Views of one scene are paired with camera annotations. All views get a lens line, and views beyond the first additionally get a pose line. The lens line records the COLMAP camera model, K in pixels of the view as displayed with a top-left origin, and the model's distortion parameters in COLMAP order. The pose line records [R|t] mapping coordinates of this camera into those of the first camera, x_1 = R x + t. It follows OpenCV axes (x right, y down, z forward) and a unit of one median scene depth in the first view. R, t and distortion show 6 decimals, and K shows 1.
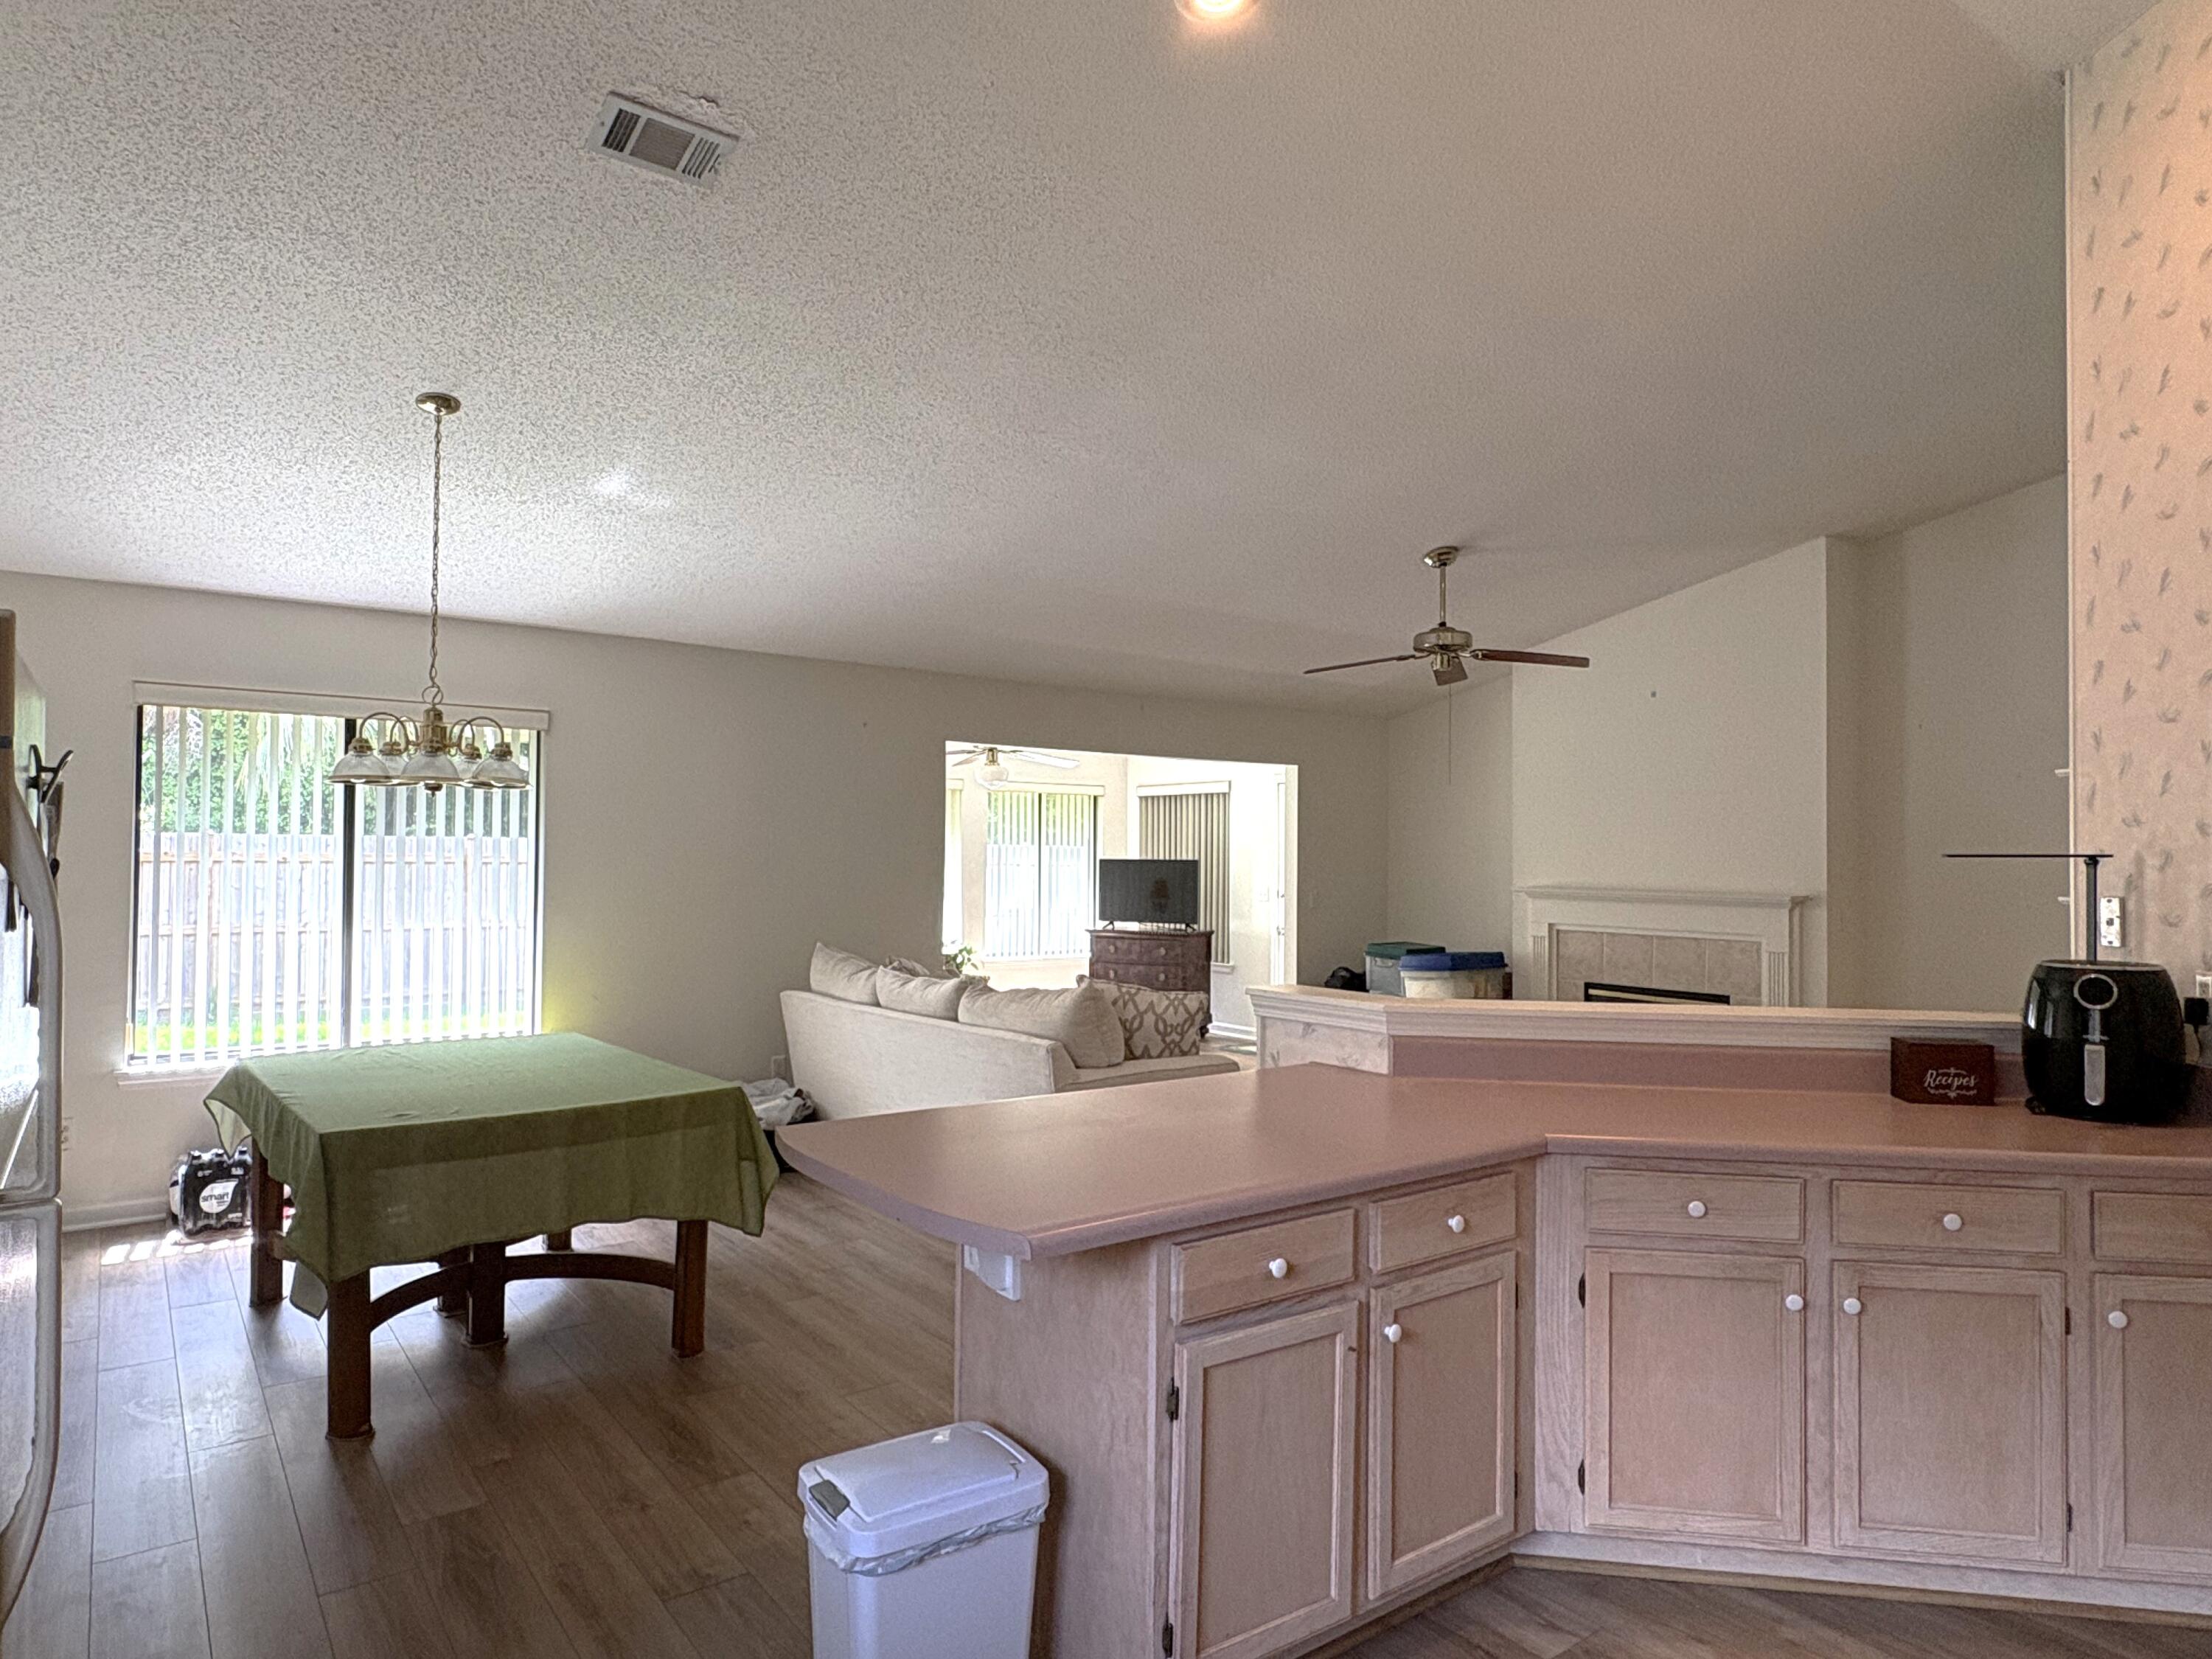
lens RADIAL K [[1303.6, 0, 1103.1], [0, 1303.6, 838.9], [0, 0, 1]] dist [-0.005359, -0.000689]
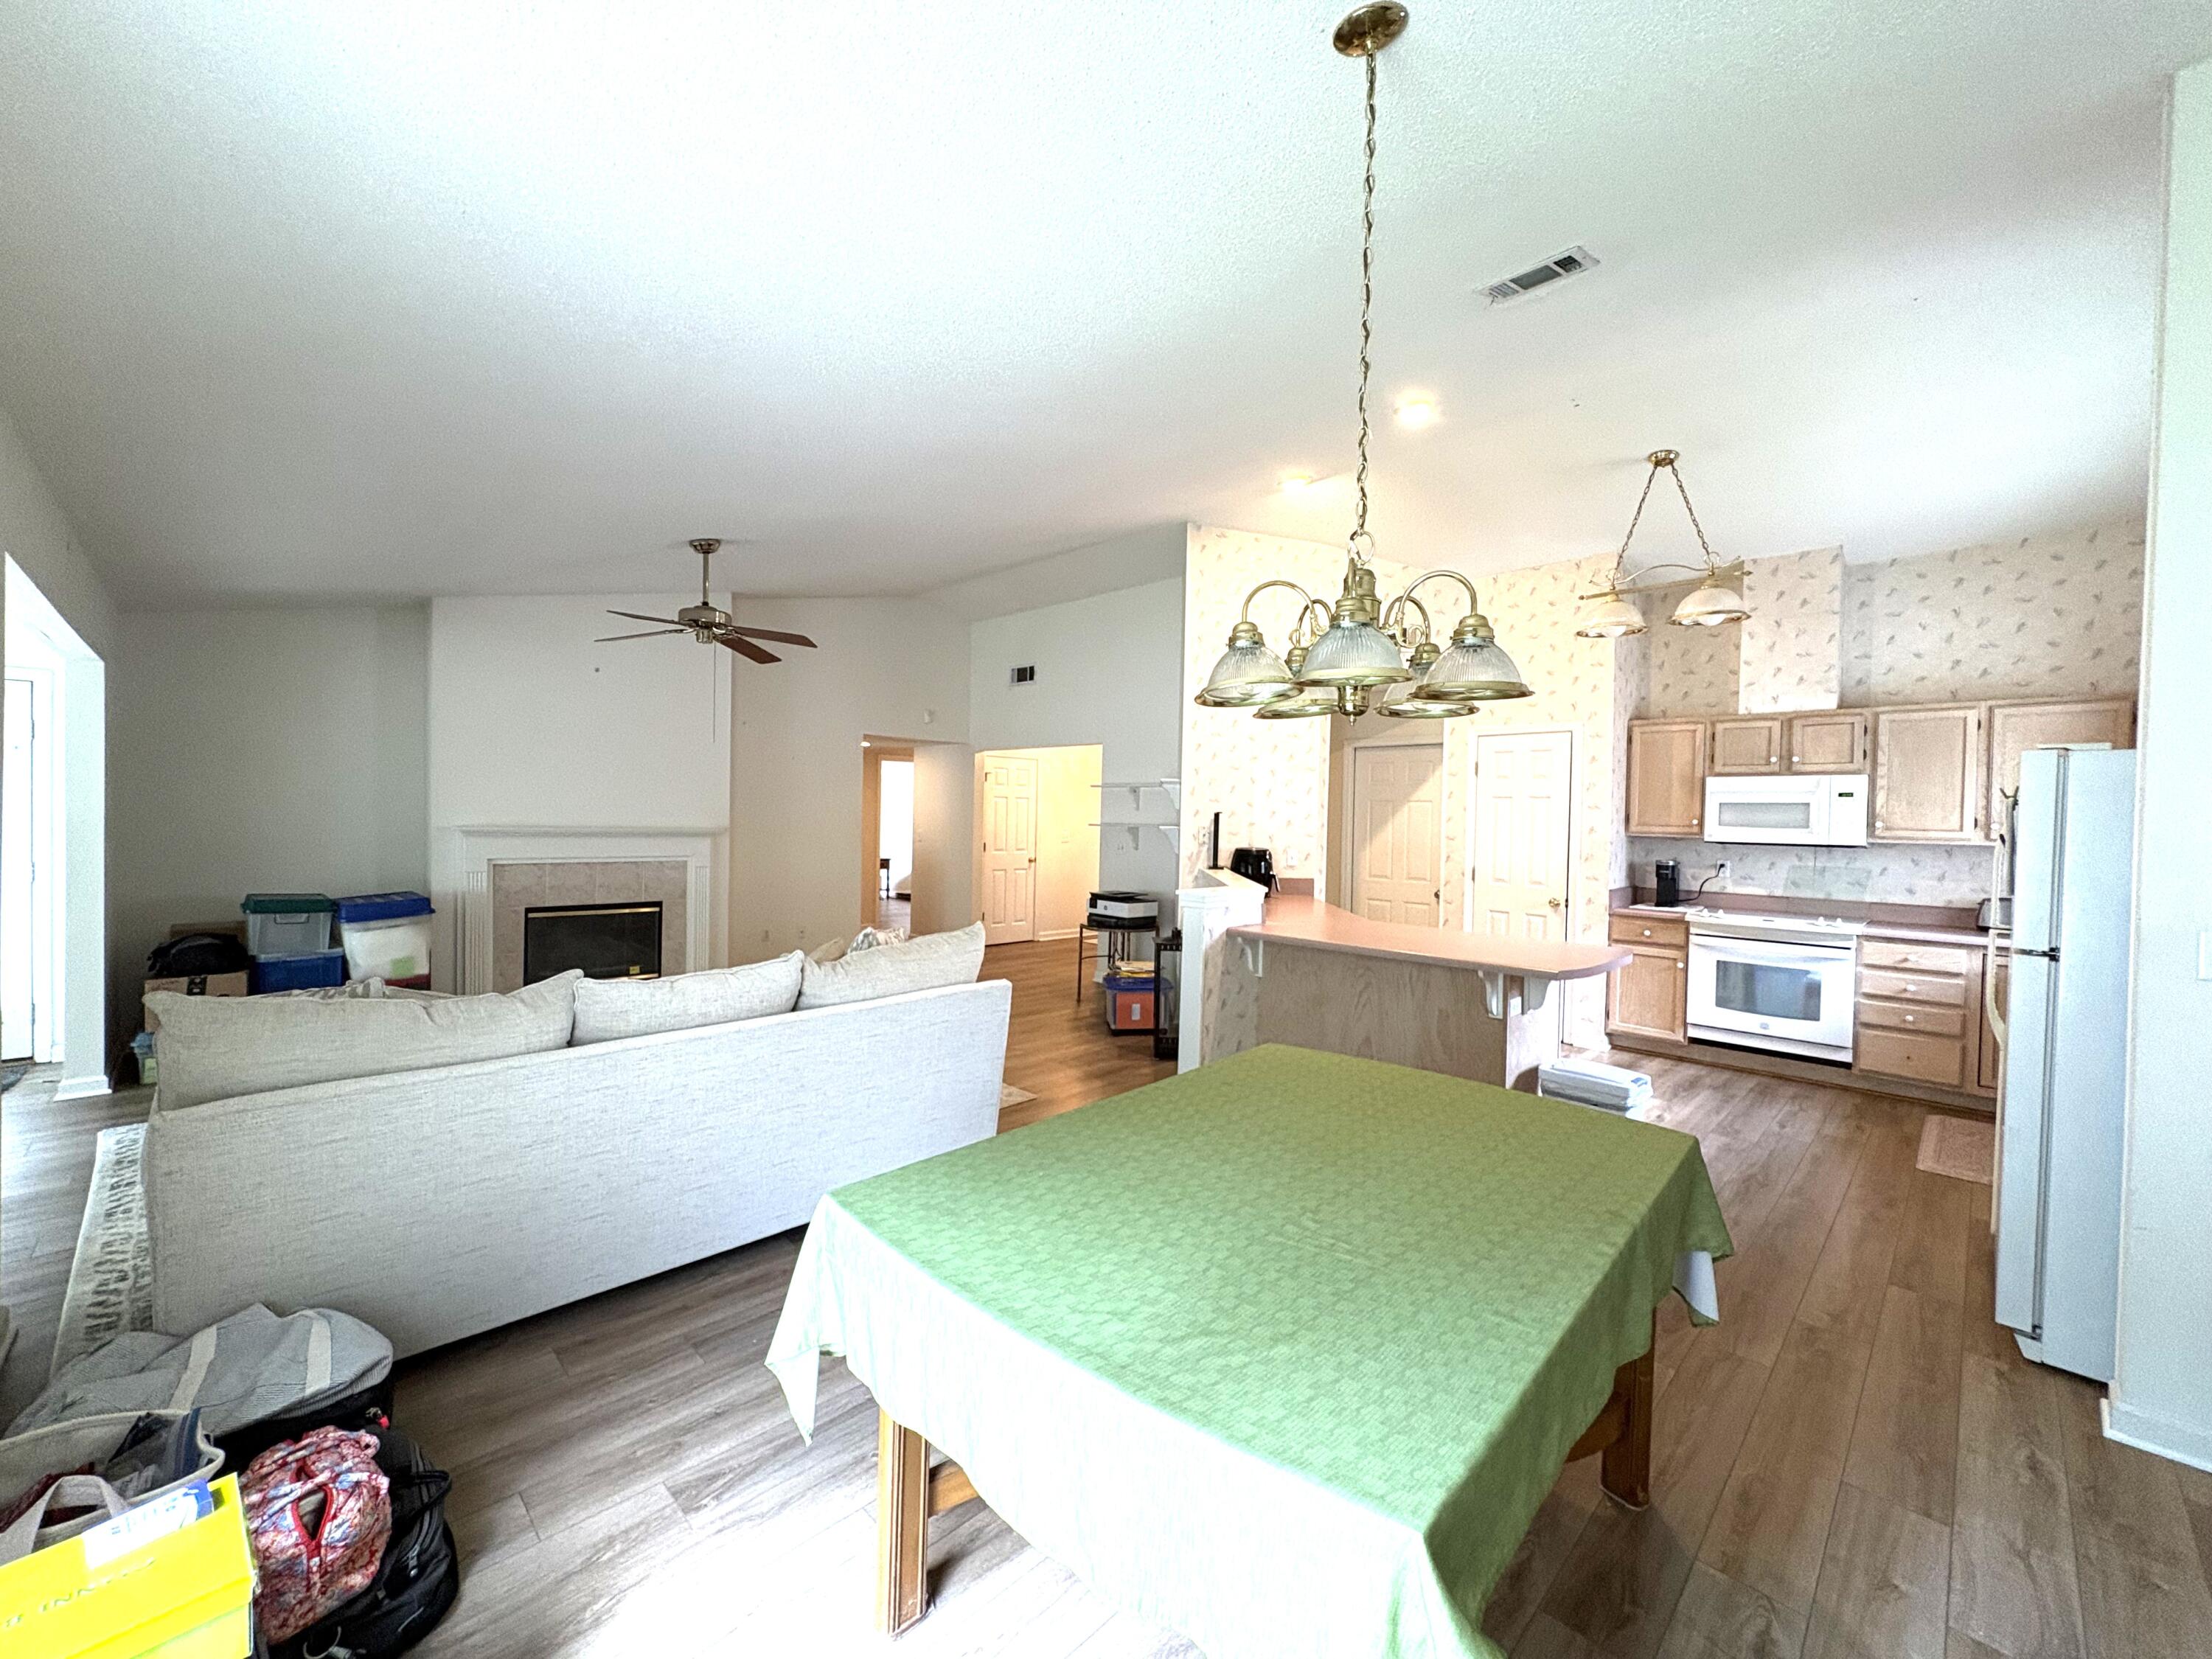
lens RADIAL K [[882.4, 0, 1104.4], [0, 882.4, 828.7], [0, 0, 1]] dist [0.000780, -0.000275]
pose [[-0.134621, -0.026266, 0.990549, -0.534687], [-0.034658, 0.999162, 0.021785, 0.006184], [-0.990291, -0.031398, -0.135418, 0.695752]]
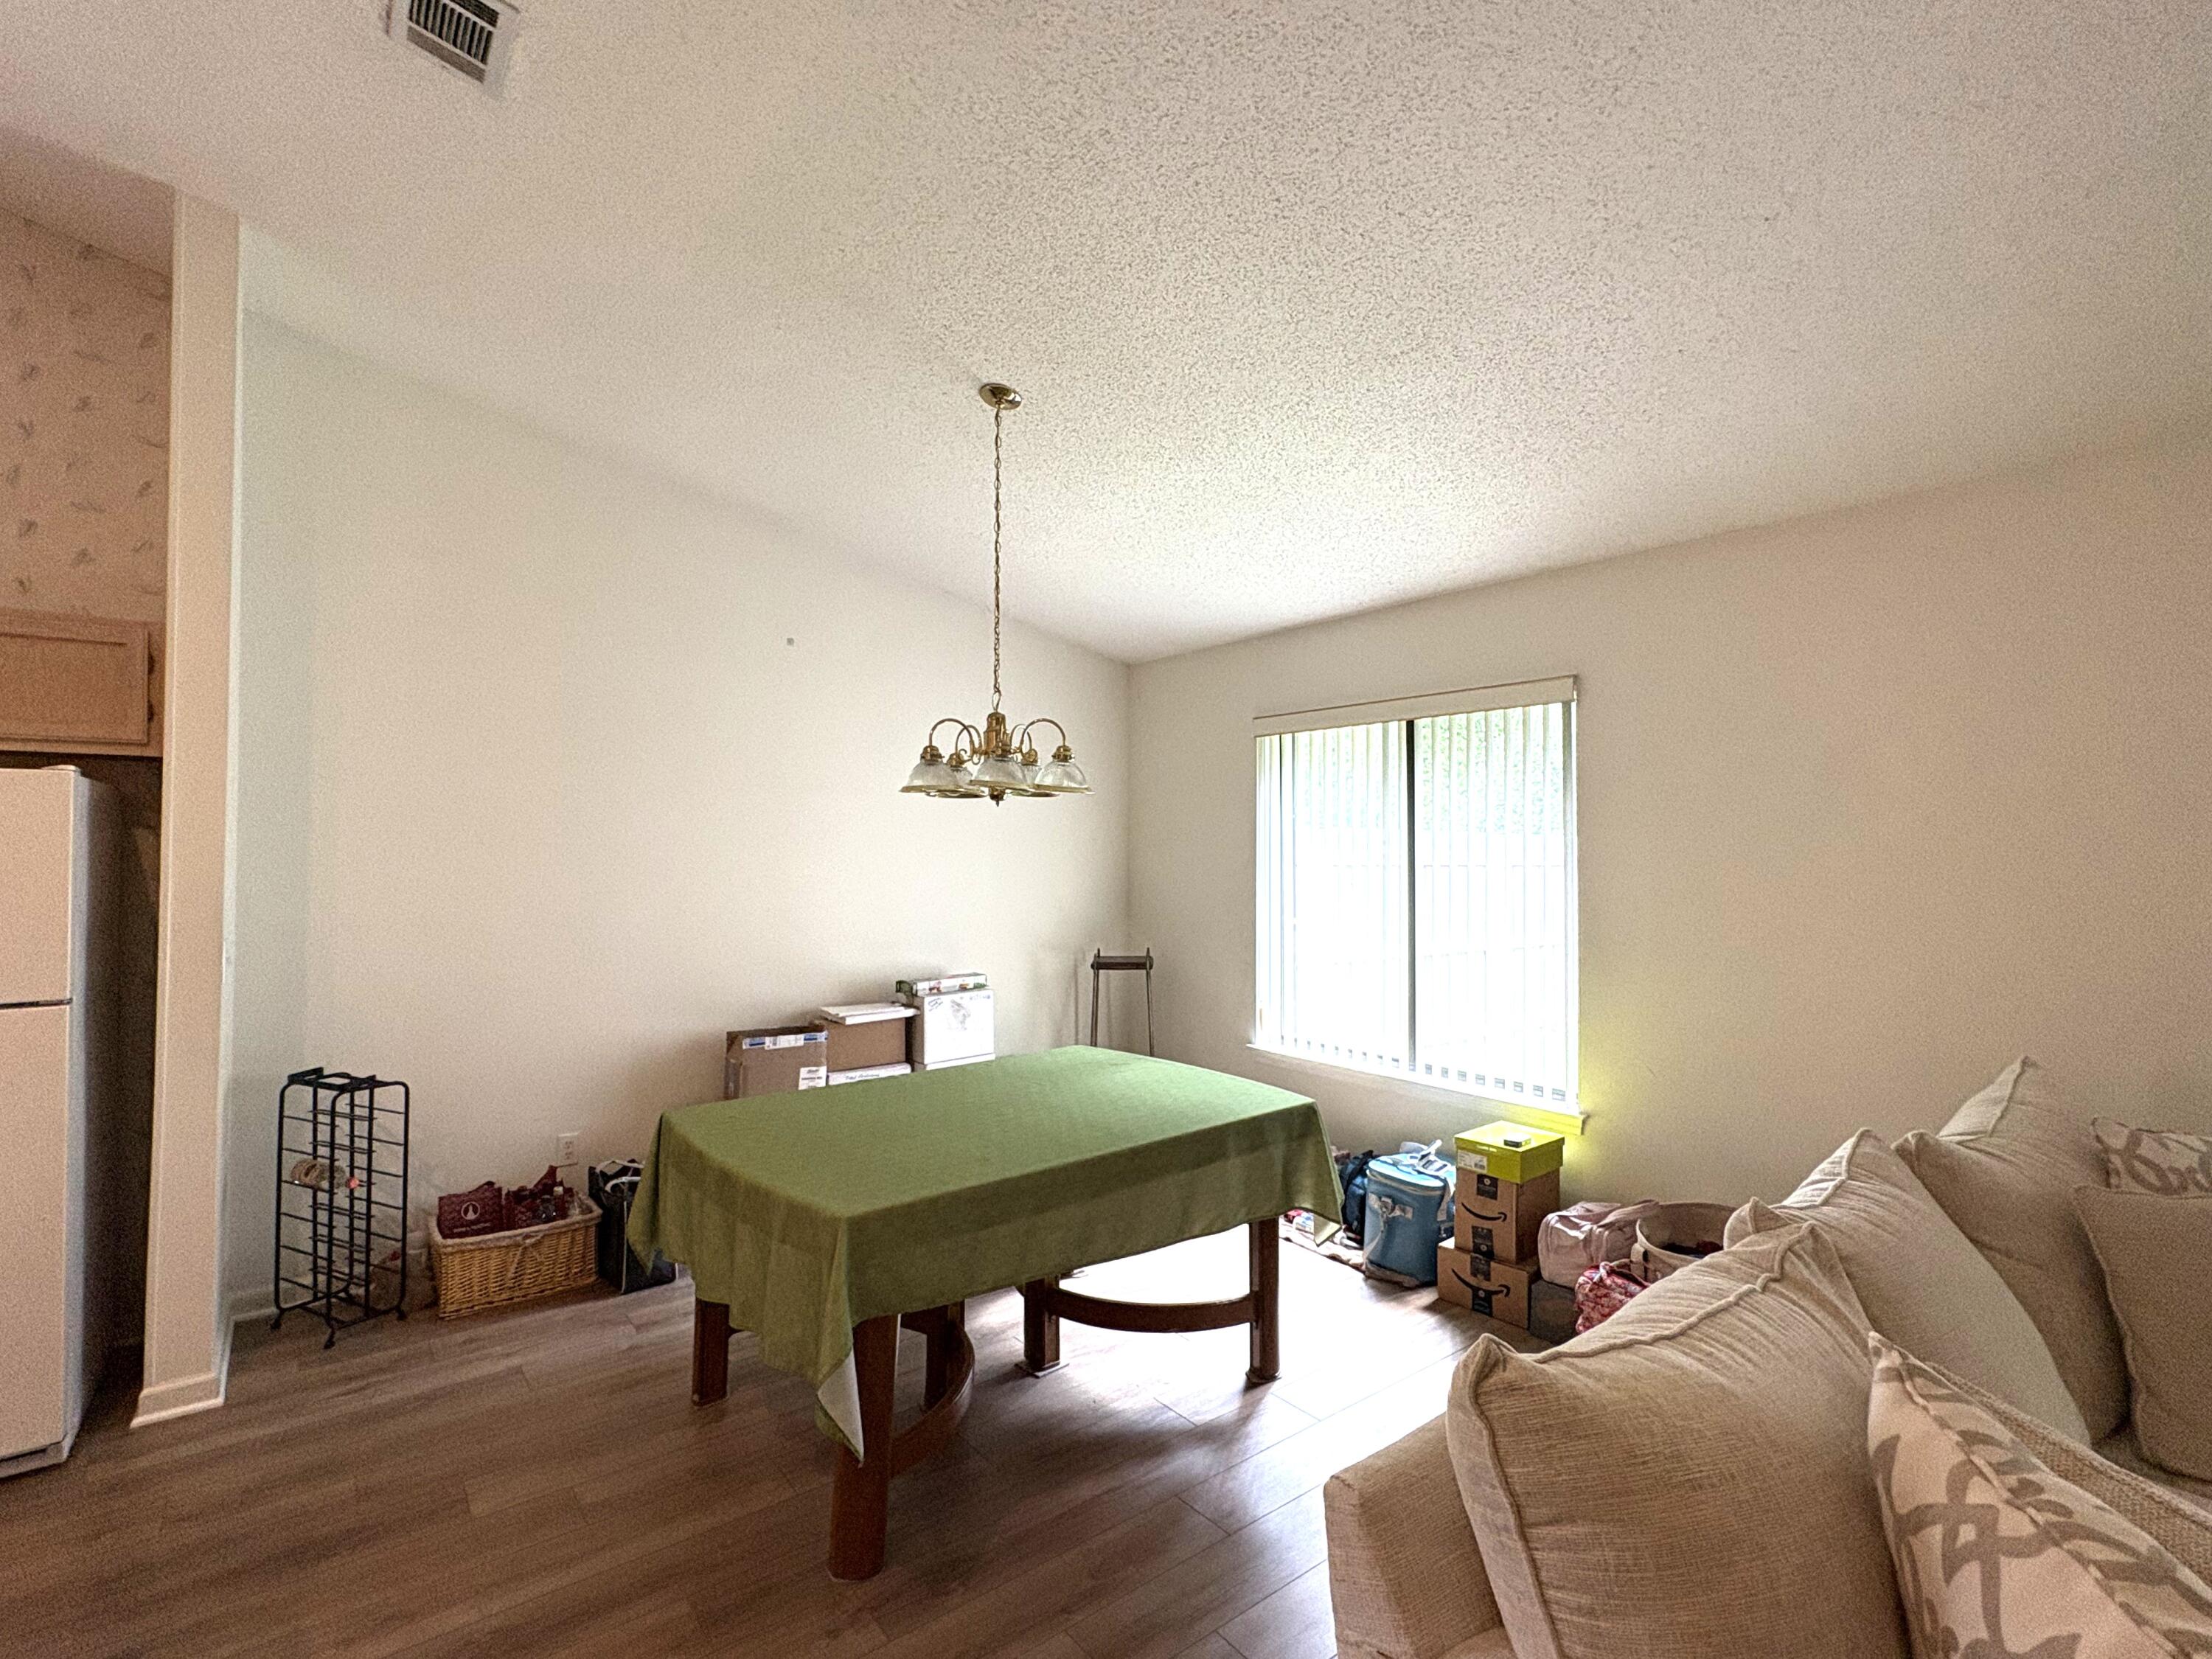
lens RADIAL K [[1026.2, 0, 1101.4], [0, 1026.2, 831.3], [0, 0, 1]] dist [-0.001045, 0.000417]
pose [[0.009515, -0.026397, -0.999606, 0.143657], [0.012917, 0.999571, -0.026273, 0.004739], [0.999871, -0.012662, 0.009851, 0.640022]]
